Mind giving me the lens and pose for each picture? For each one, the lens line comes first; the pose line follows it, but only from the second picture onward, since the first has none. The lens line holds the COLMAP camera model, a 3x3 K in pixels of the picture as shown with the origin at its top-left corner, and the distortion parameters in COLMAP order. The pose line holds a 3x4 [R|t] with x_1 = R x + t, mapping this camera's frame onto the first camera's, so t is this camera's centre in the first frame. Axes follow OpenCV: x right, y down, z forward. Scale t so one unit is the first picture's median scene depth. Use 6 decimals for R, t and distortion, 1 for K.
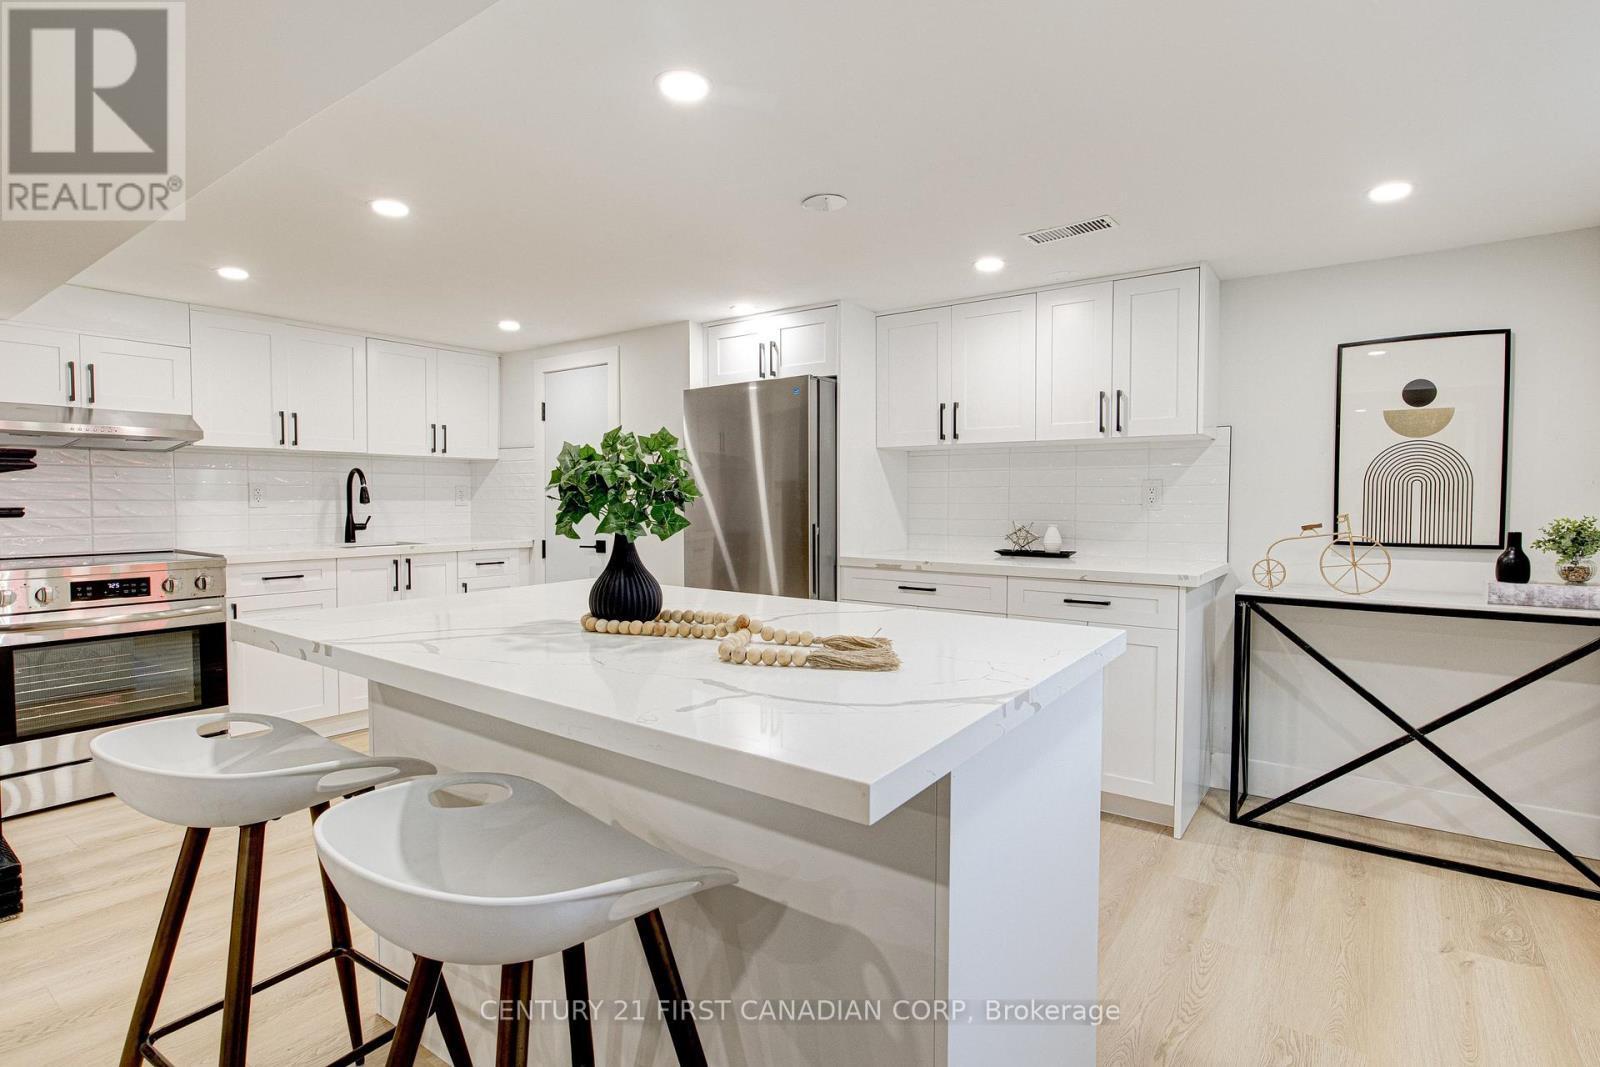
lens RADIAL K [[793.3, 0, 807.2], [0, 793.3, 526.2], [0, 0, 1]] dist [-0.009767, -0.000892]
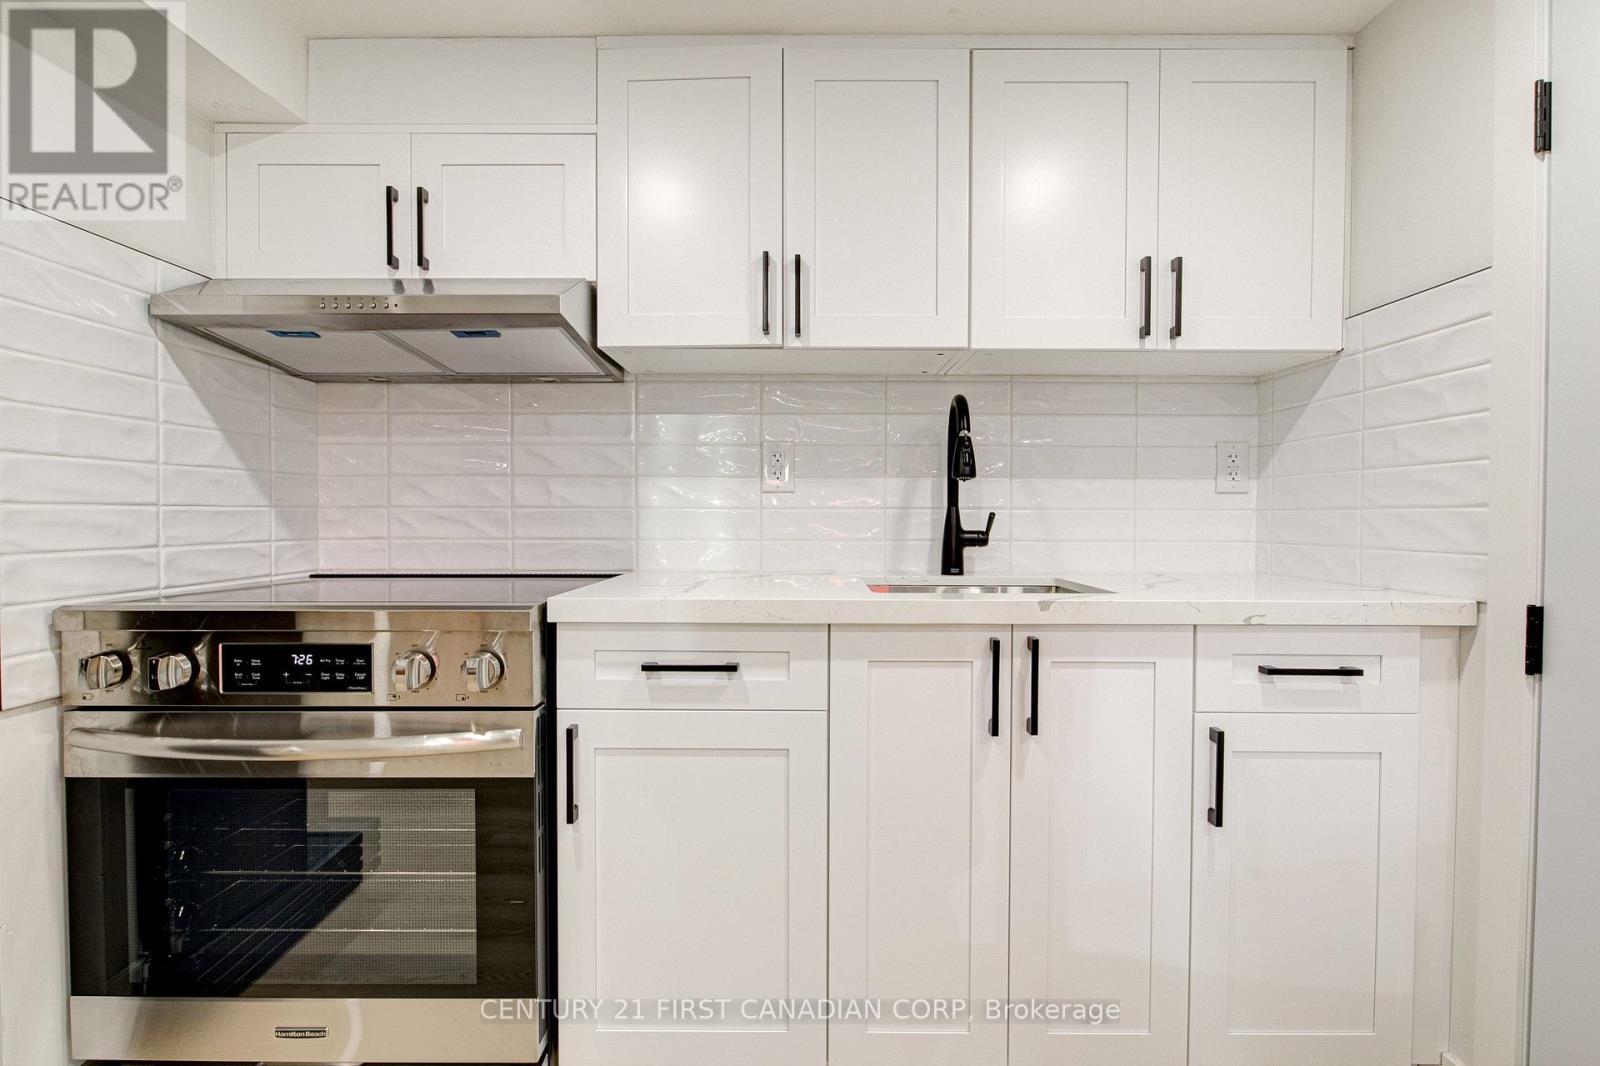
lens RADIAL K [[796.7, 0, 809.9], [0, 796.7, 525.8], [0, 0, 1]] dist [-0.008985, -0.000164]
pose [[0.591573, 0.007072, -0.806220, -0.289755], [-0.030508, 0.999442, -0.013618, 0.002405], [0.805674, 0.032652, 0.591458, 0.714805]]
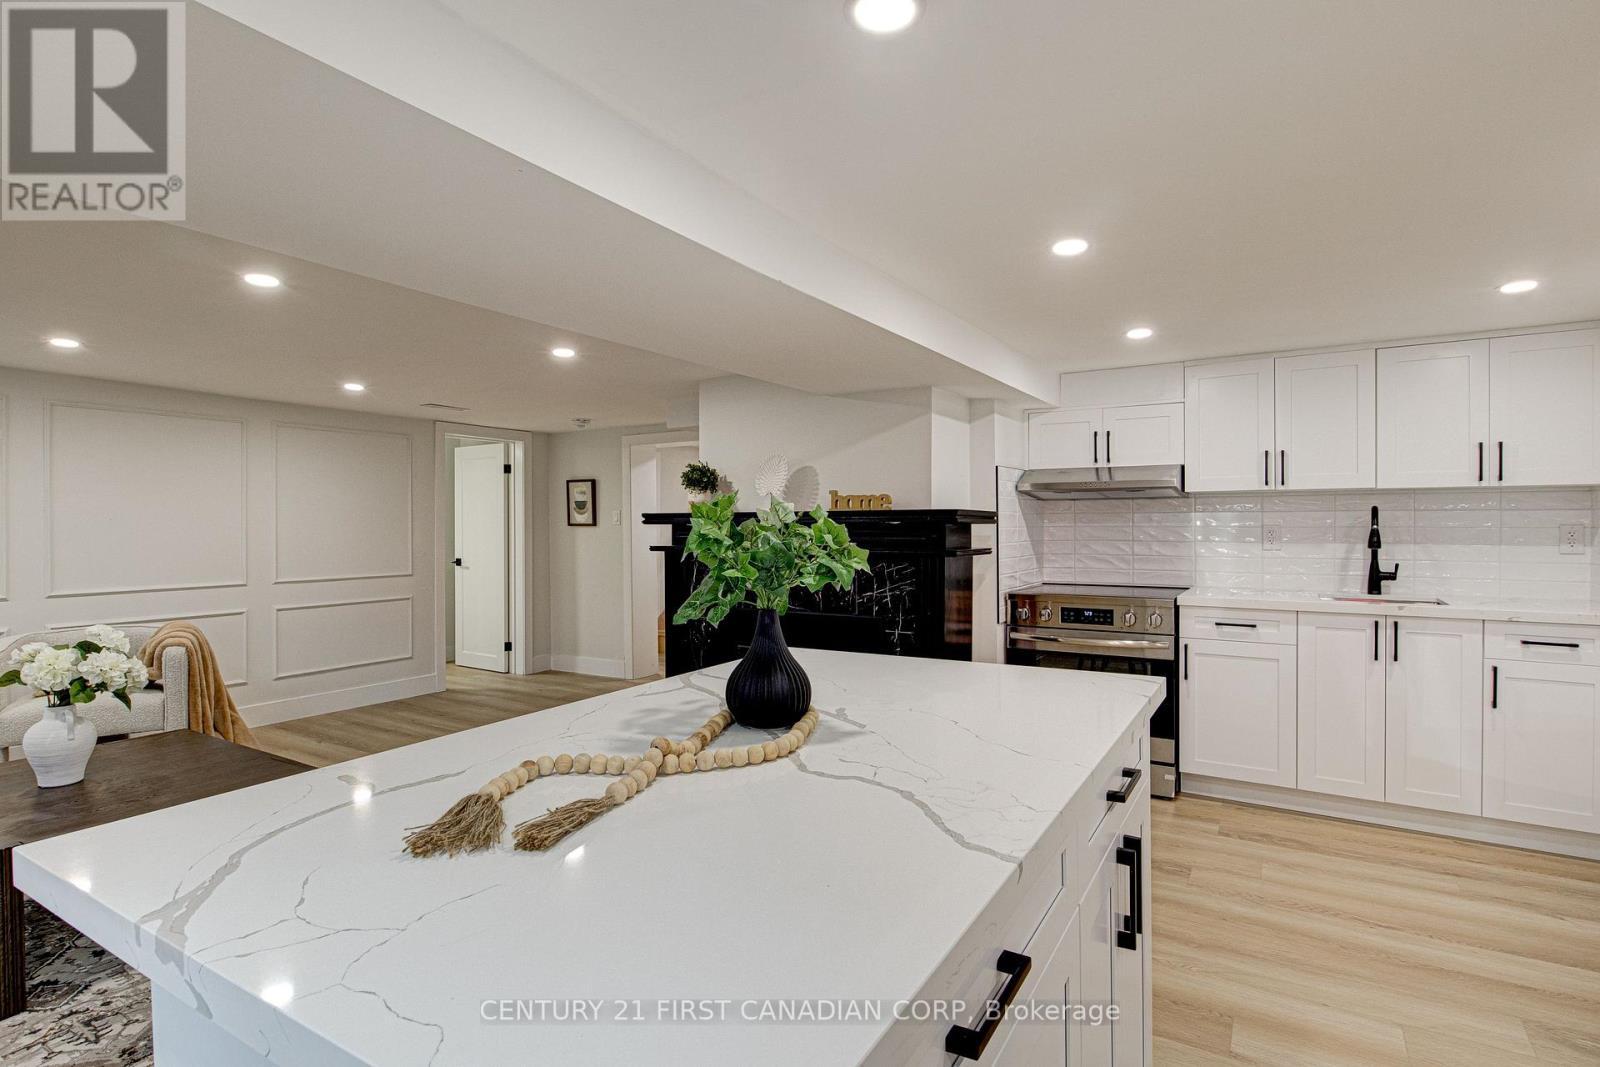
lens RADIAL K [[793.3, 0, 807.2], [0, 793.3, 526.2], [0, 0, 1]] dist [-0.009767, -0.000892]
pose [[0.071813, -0.002205, -0.997416, 0.225622], [-0.035008, 0.999376, -0.004730, -0.027983], [0.996804, 0.035257, 0.071691, 0.352395]]
